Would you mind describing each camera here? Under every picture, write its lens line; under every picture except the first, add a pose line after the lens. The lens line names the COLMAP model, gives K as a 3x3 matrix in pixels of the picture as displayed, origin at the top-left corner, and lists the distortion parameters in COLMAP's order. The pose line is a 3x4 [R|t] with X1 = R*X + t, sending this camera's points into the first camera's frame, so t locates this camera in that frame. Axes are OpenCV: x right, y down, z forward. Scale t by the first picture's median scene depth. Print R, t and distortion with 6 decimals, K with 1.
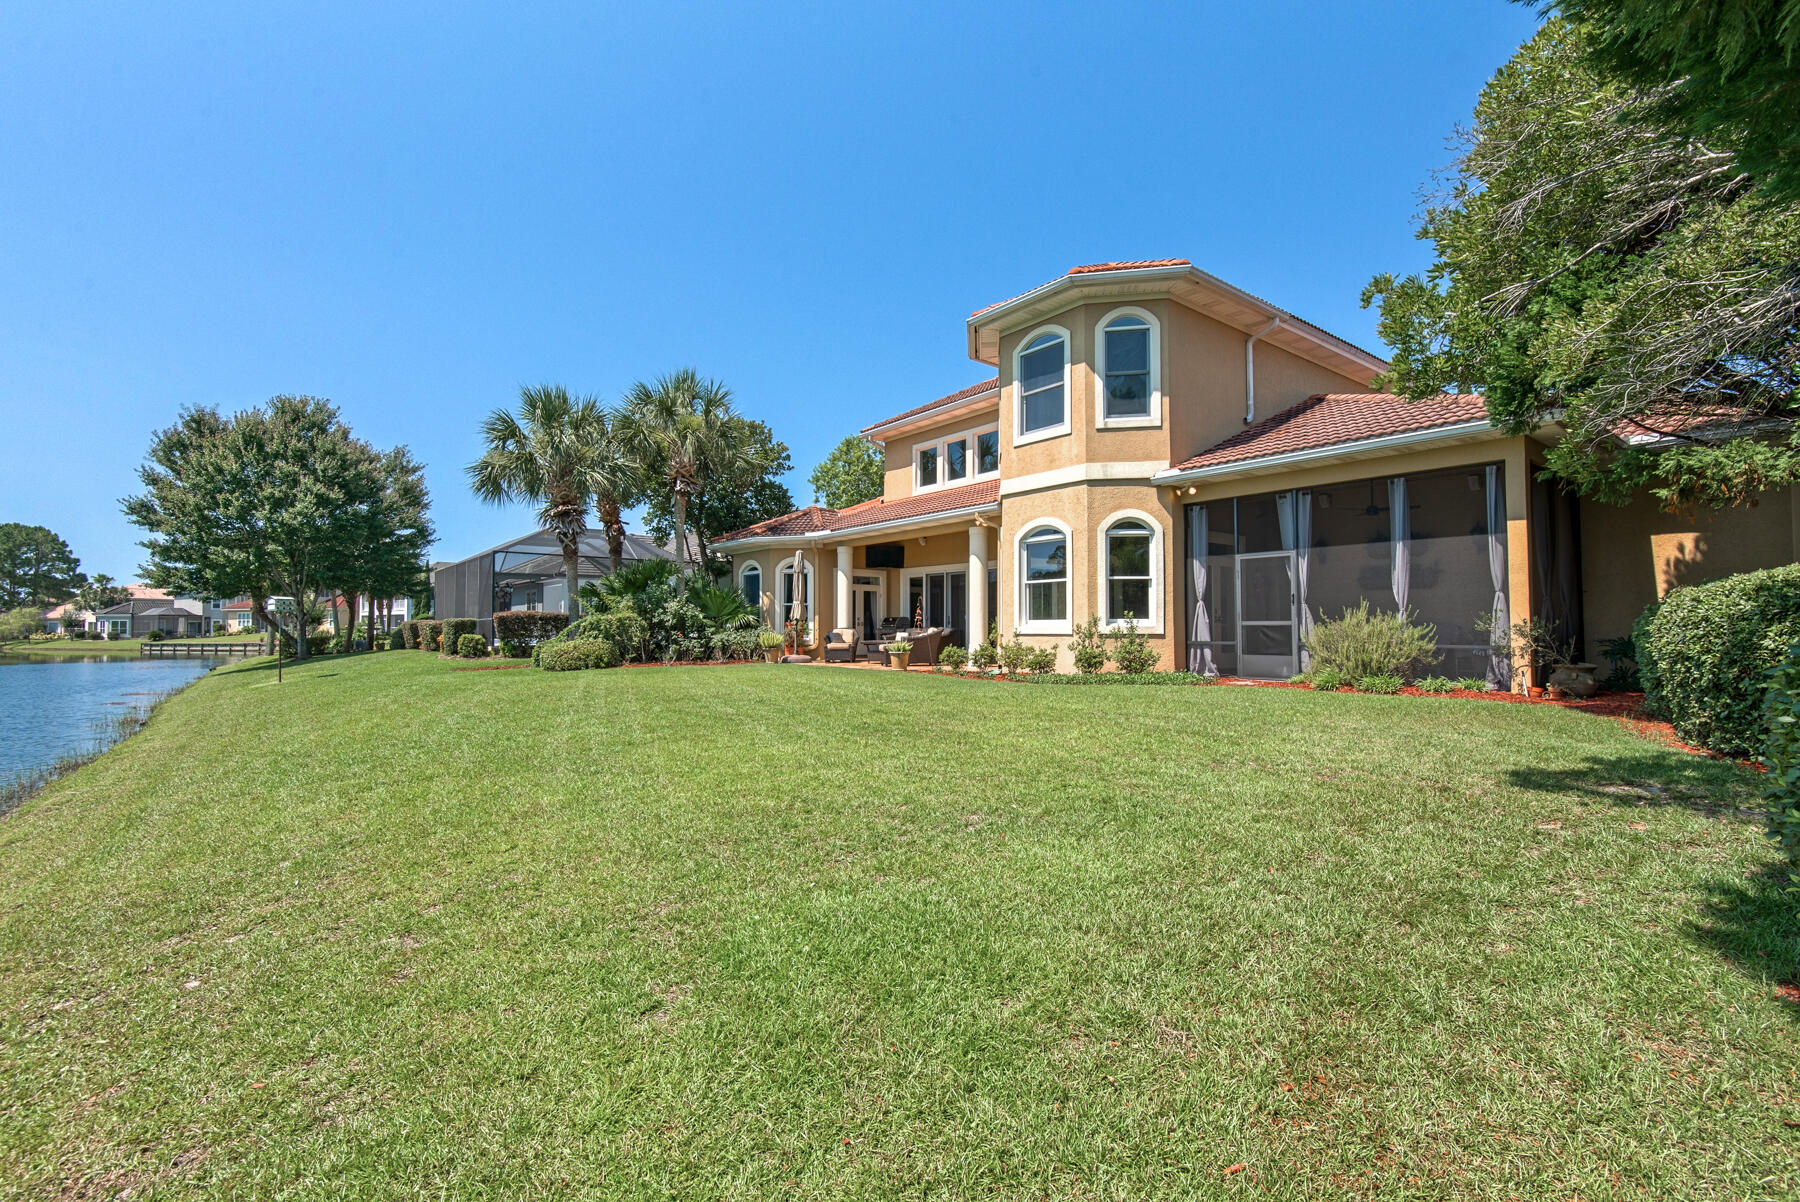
lens RADIAL K [[808.9, 0, 899.8], [0, 808.9, 603.0], [0, 0, 1]] dist [0.033833, -0.022322]
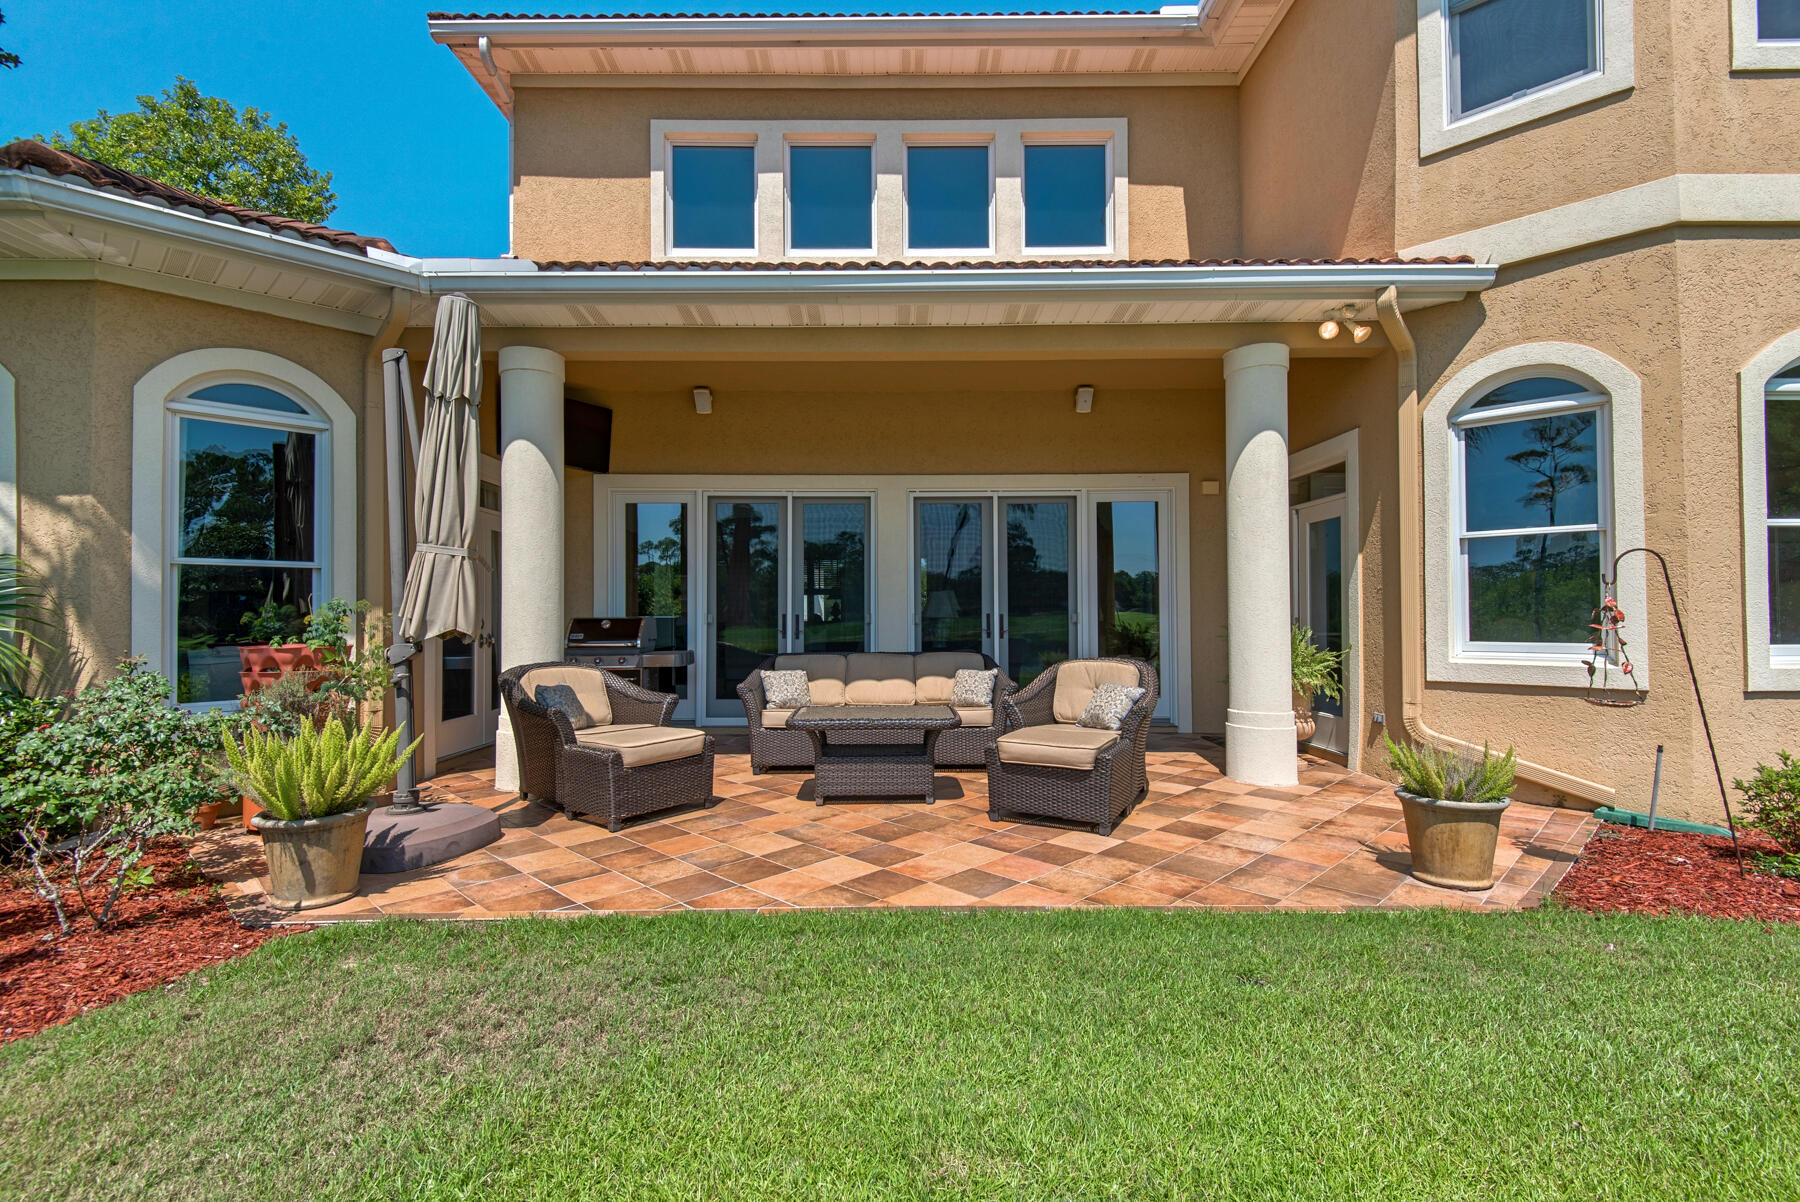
lens RADIAL K [[808.9, 0, 899.8], [0, 808.9, 603.0], [0, 0, 1]] dist [0.033833, -0.022322]
pose [[0.616820, 0.008802, 0.787055, -0.275970], [-0.021976, 0.999740, 0.006043, 0.010089], [-0.786798, -0.021024, 0.616853, 1.011022]]
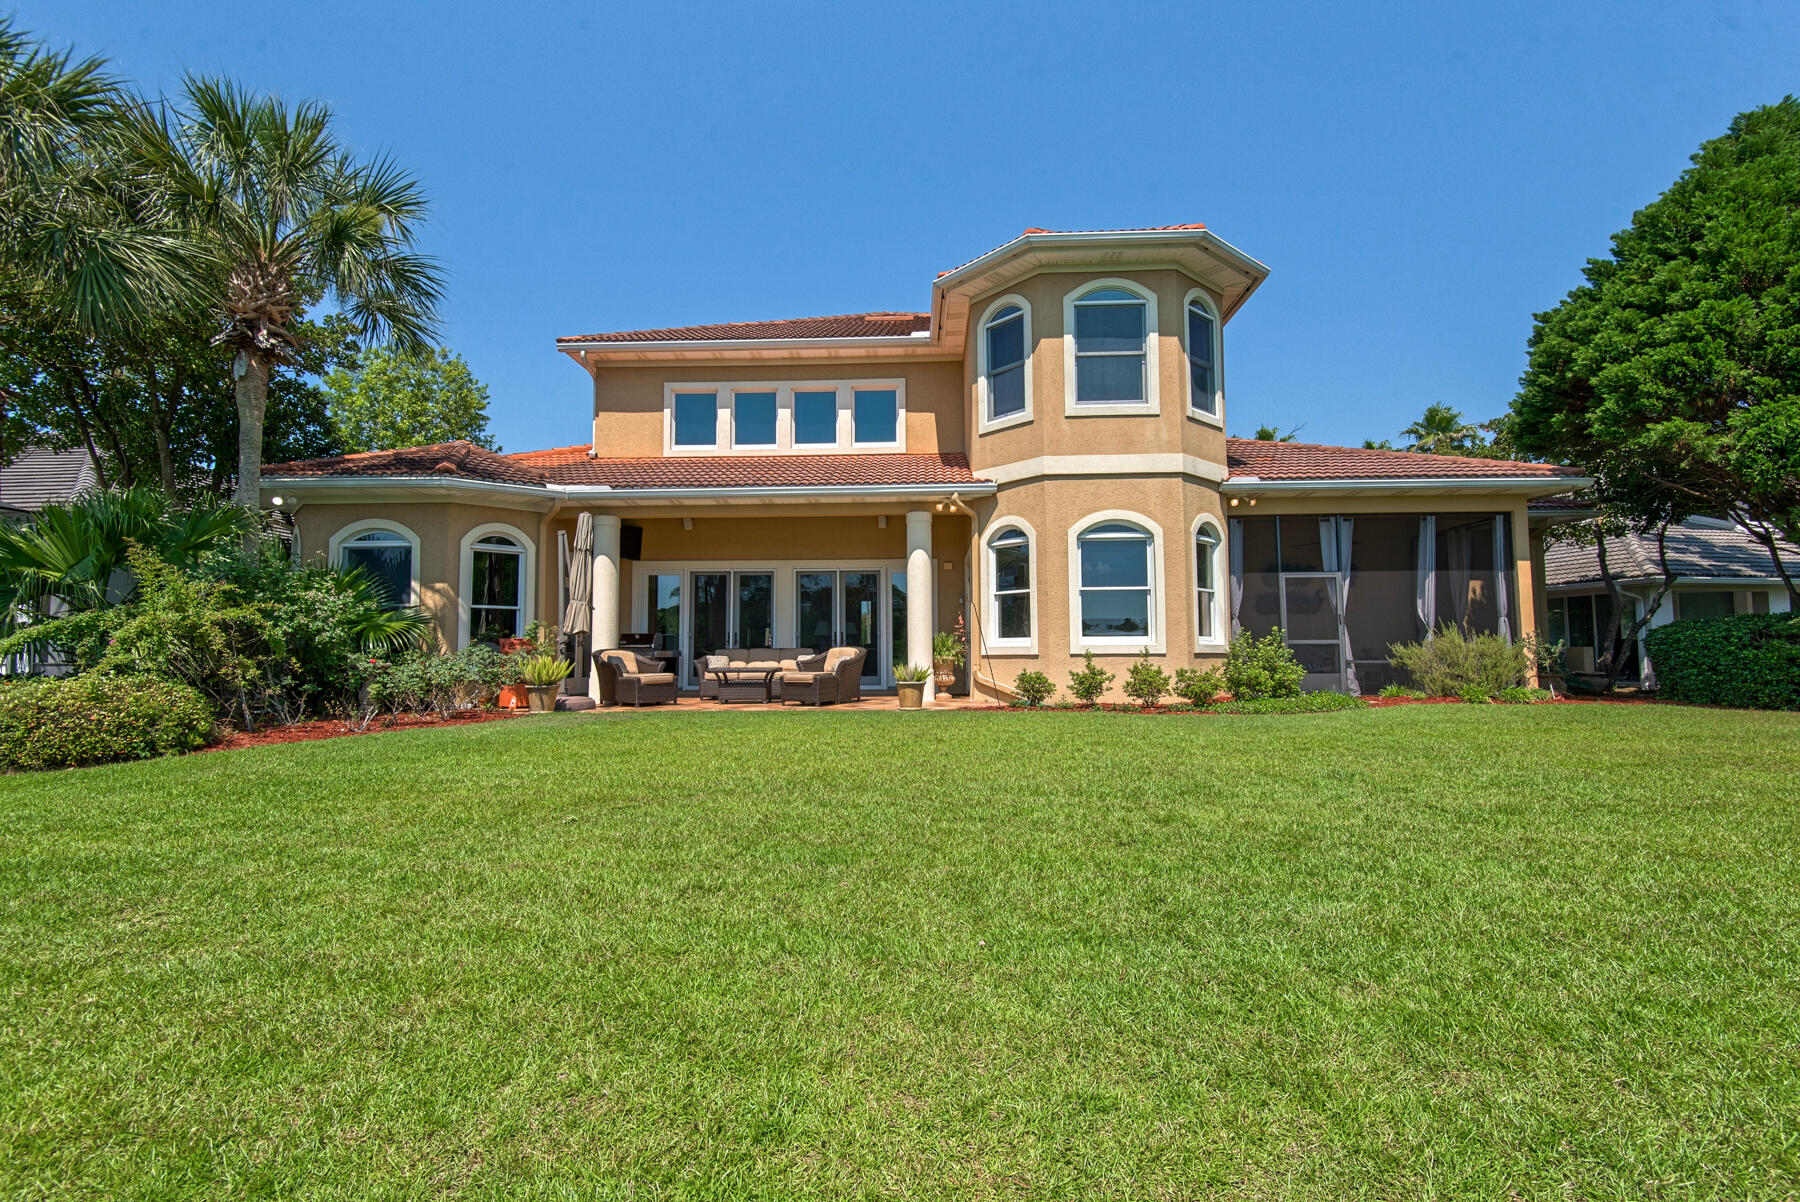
lens RADIAL K [[808.9, 0, 899.8], [0, 808.9, 603.0], [0, 0, 1]] dist [0.033833, -0.022322]
pose [[0.652627, 0.046582, 0.756246, -0.527778], [-0.020239, 0.998824, -0.044058, 0.025136], [-0.757409, 0.013447, 0.652802, 0.586330]]
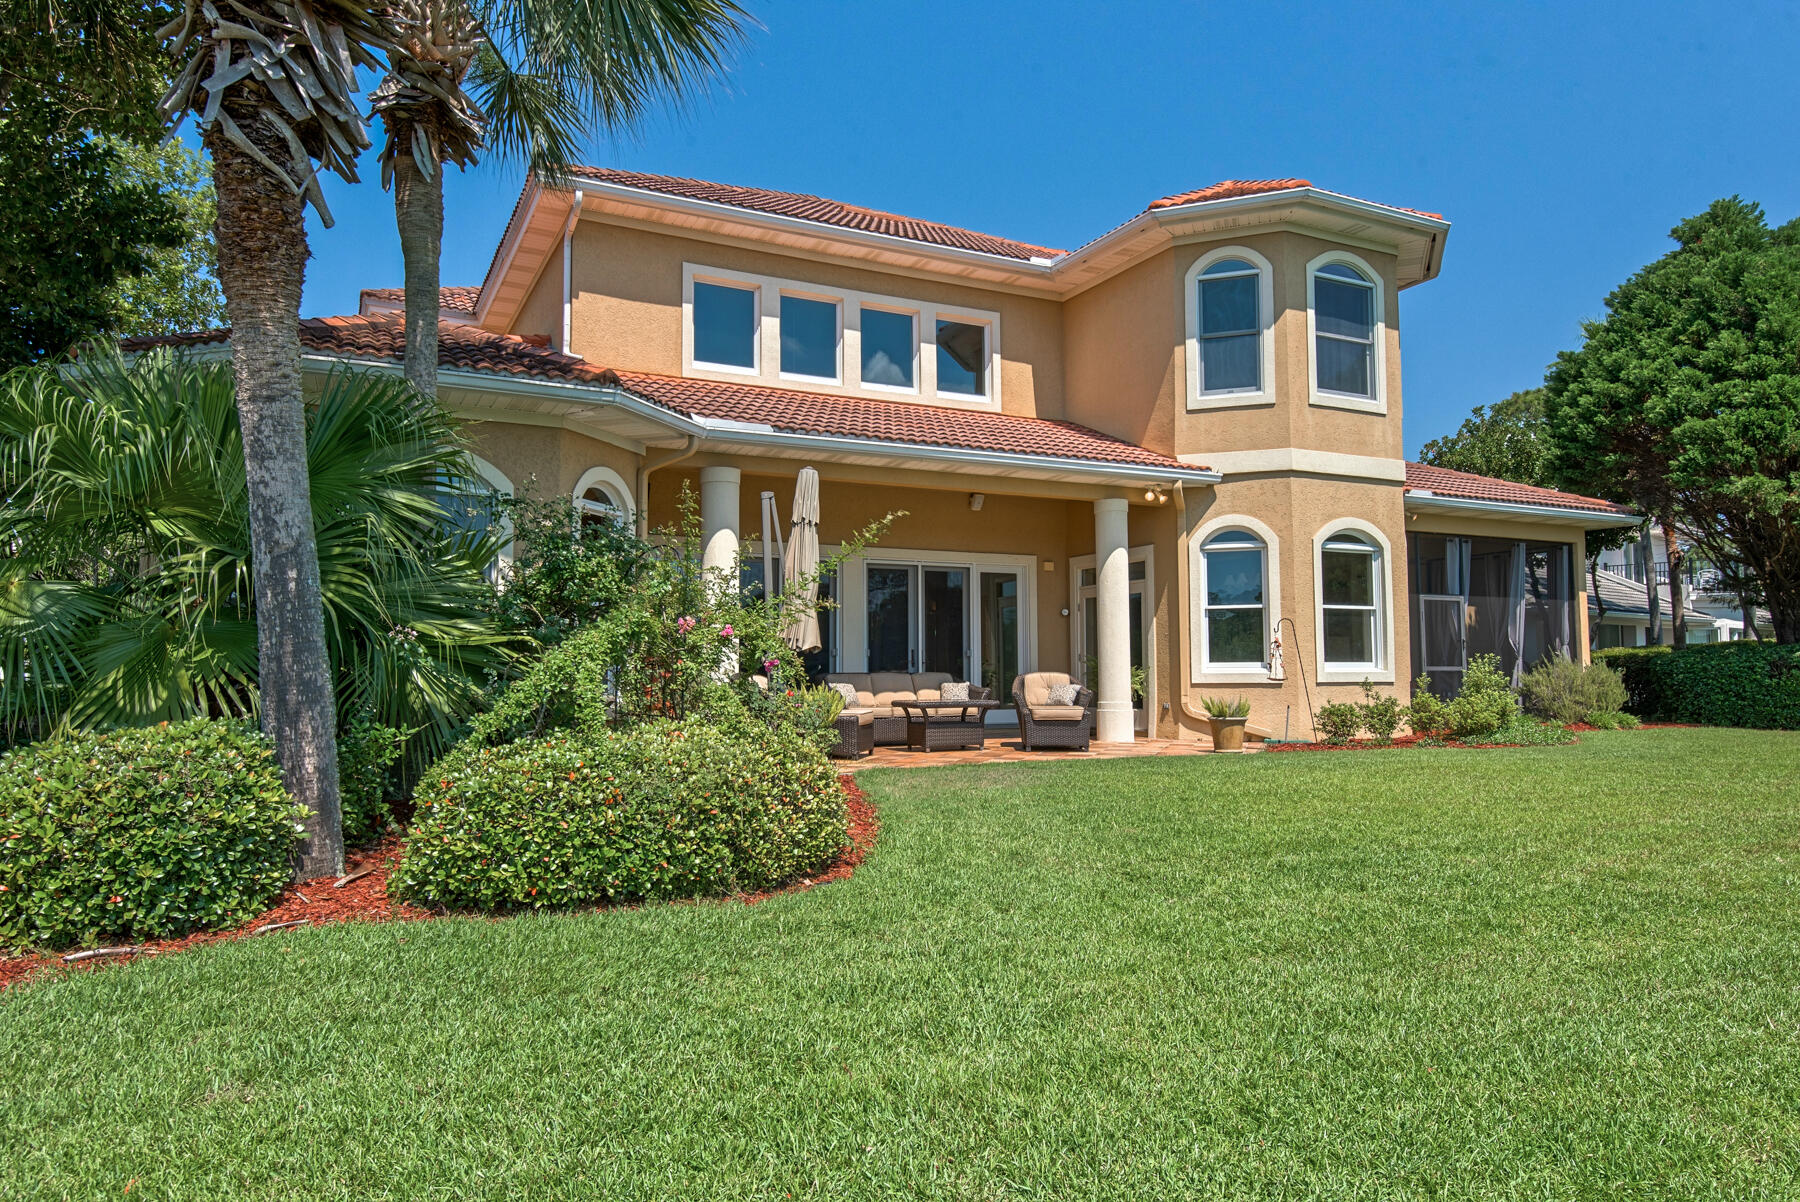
lens RADIAL K [[1152.2, 0, 900.0], [0, 1152.2, 601.0], [0, 0, 1]] dist [0.020554, -0.001498]
pose [[0.200750, 0.062895, 0.977621, -0.819862], [-0.028260, 0.997893, -0.058396, 0.034678], [-0.979235, -0.015904, 0.202105, 1.091475]]
